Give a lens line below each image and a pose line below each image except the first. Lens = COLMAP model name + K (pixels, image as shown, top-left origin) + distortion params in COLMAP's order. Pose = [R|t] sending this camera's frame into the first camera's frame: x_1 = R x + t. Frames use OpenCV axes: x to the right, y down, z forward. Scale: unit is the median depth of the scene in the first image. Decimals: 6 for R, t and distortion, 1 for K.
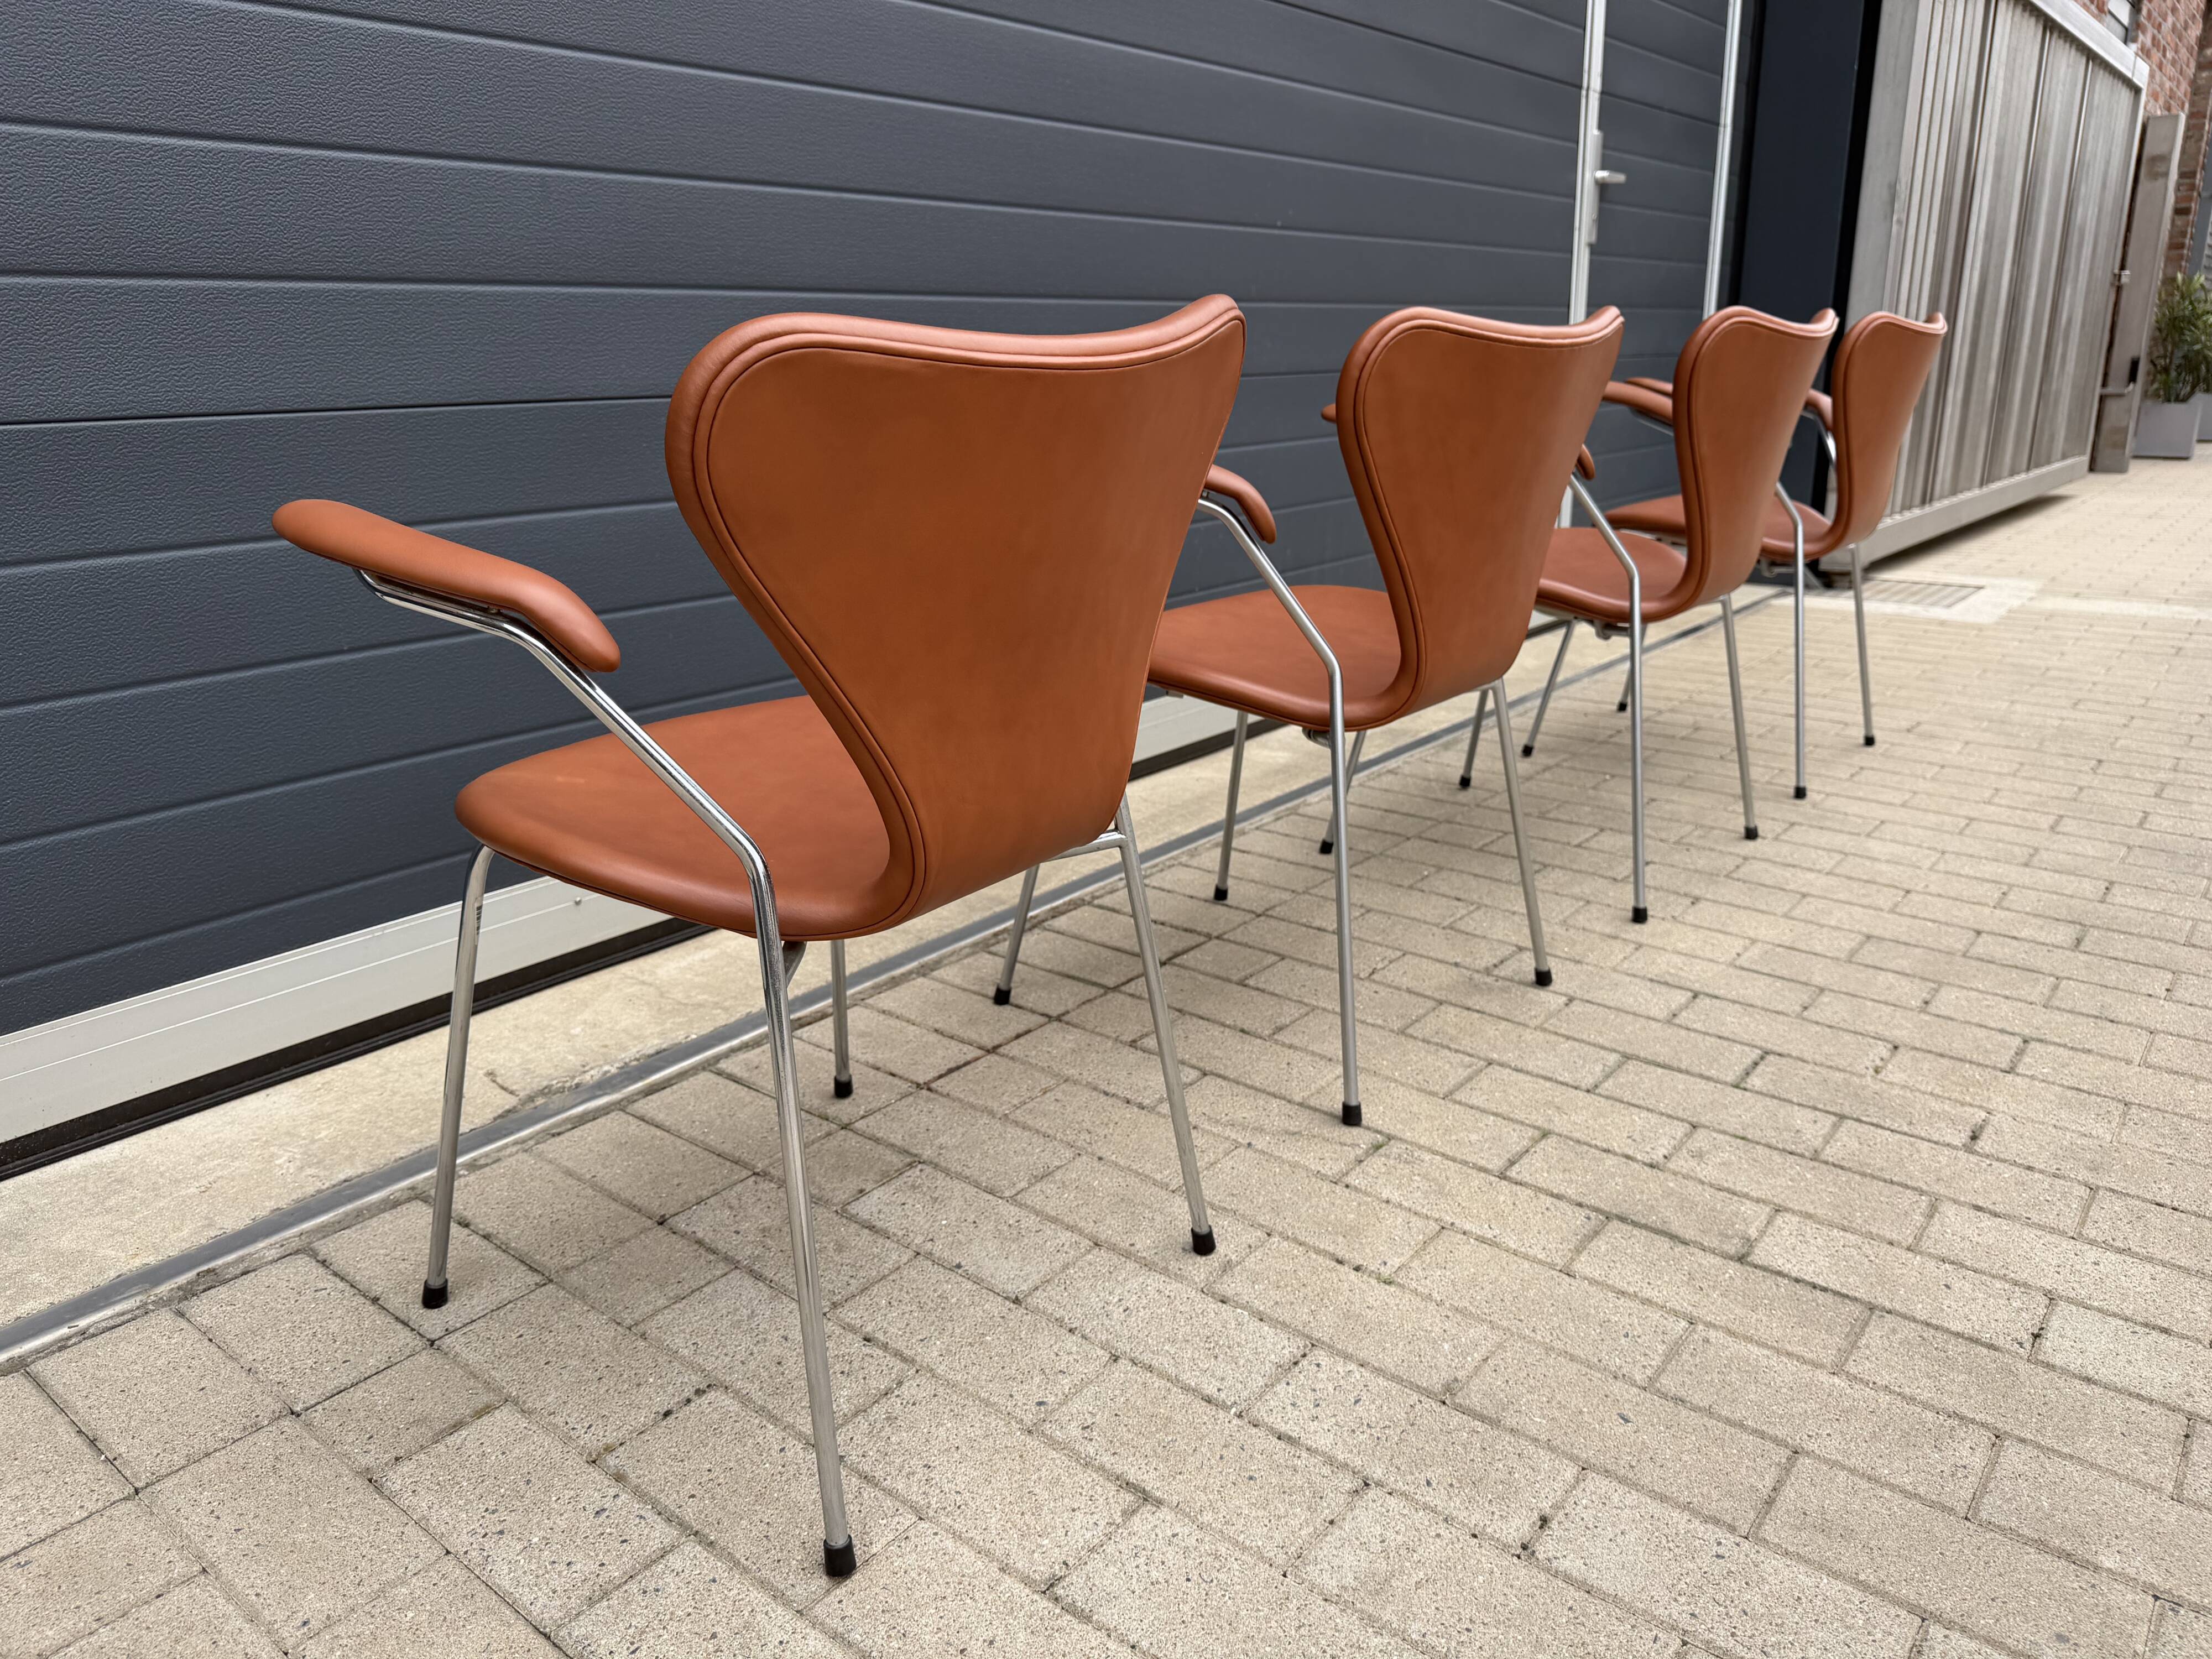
lens RADIAL K [[1570.6, 0, 1068.6], [0, 1570.6, 825.2], [0, 0, 1]] dist [0.019538, -0.031955]
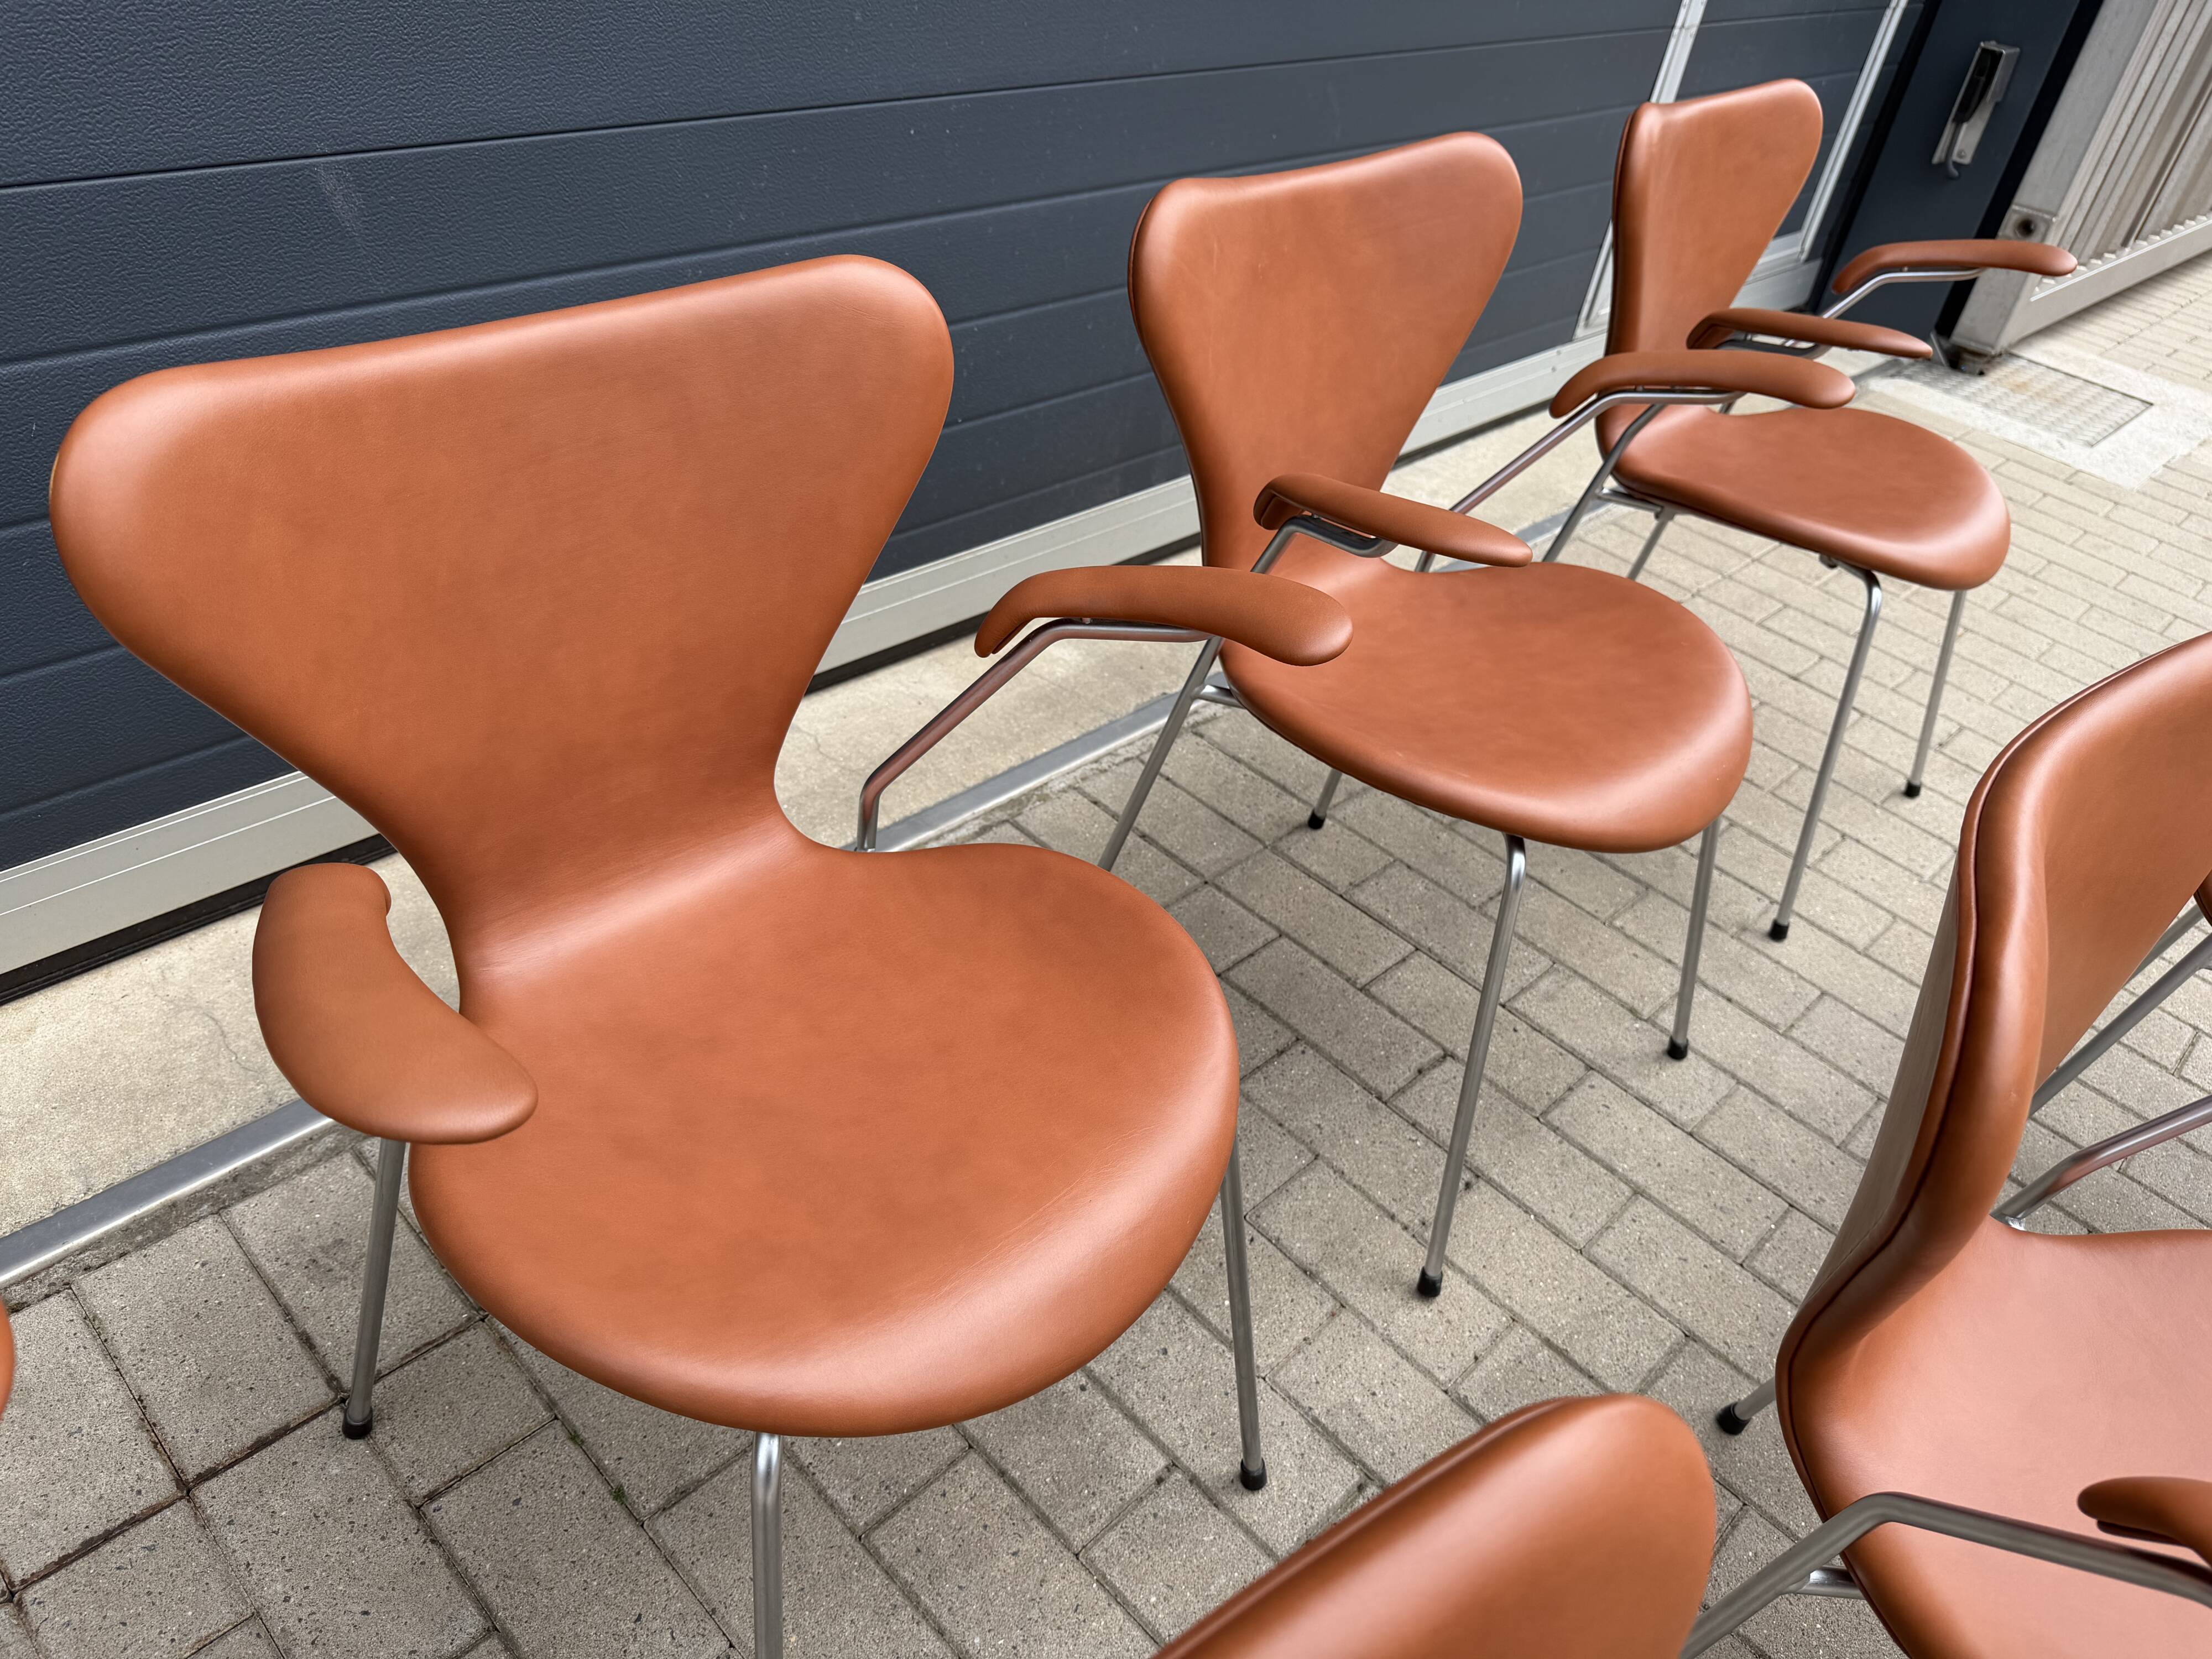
lens RADIAL K [[1577.5, 0, 1095.3], [0, 1577.5, 834.7], [0, 0, 1]] dist [0.004120, -0.013089]
pose [[0.986042, 0.164973, 0.022491, 0.208408], [-0.162547, 0.924550, 0.344652, -0.310312], [0.036064, -0.343497, 0.938461, 0.431805]]
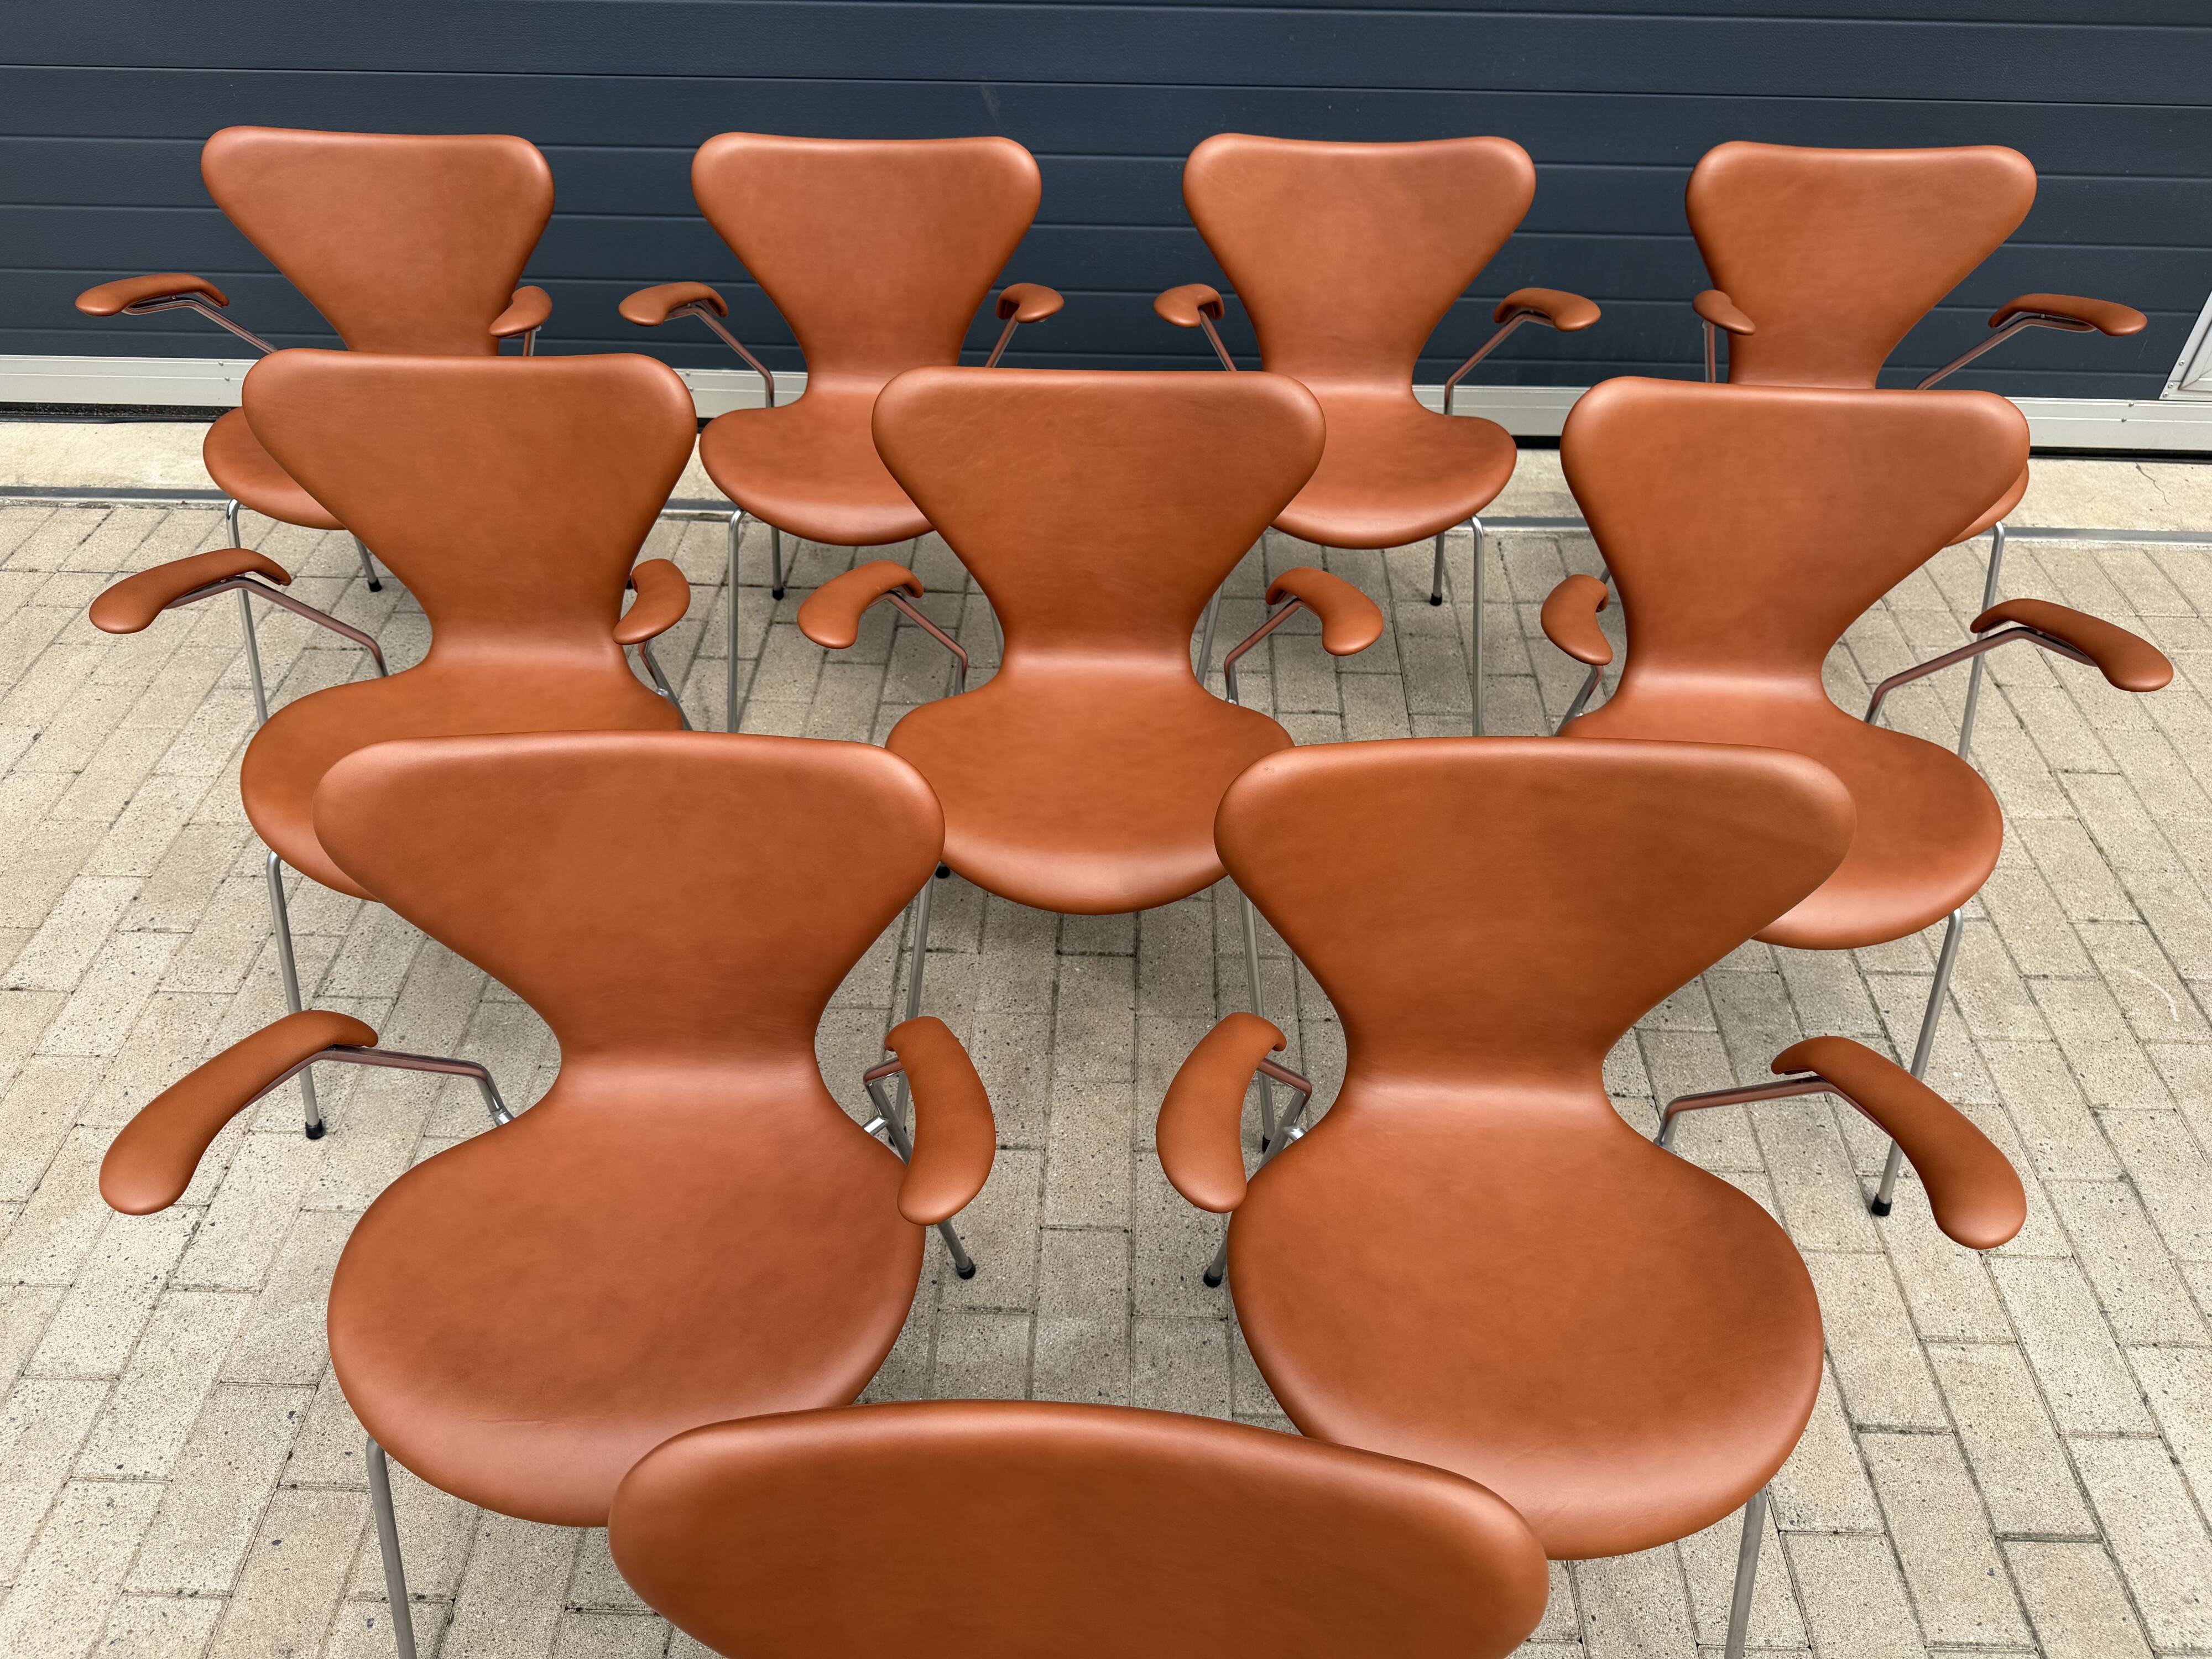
lens RADIAL K [[1577.5, 0, 1089.6], [0, 1577.5, 847.3], [0, 0, 1]] dist [0.004120, -0.013089]
pose [[0.609866, 0.545868, -0.574536, 1.055132], [-0.245526, 0.819435, 0.517923, -0.475107], [0.753512, -0.174800, 0.633770, 0.176909]]
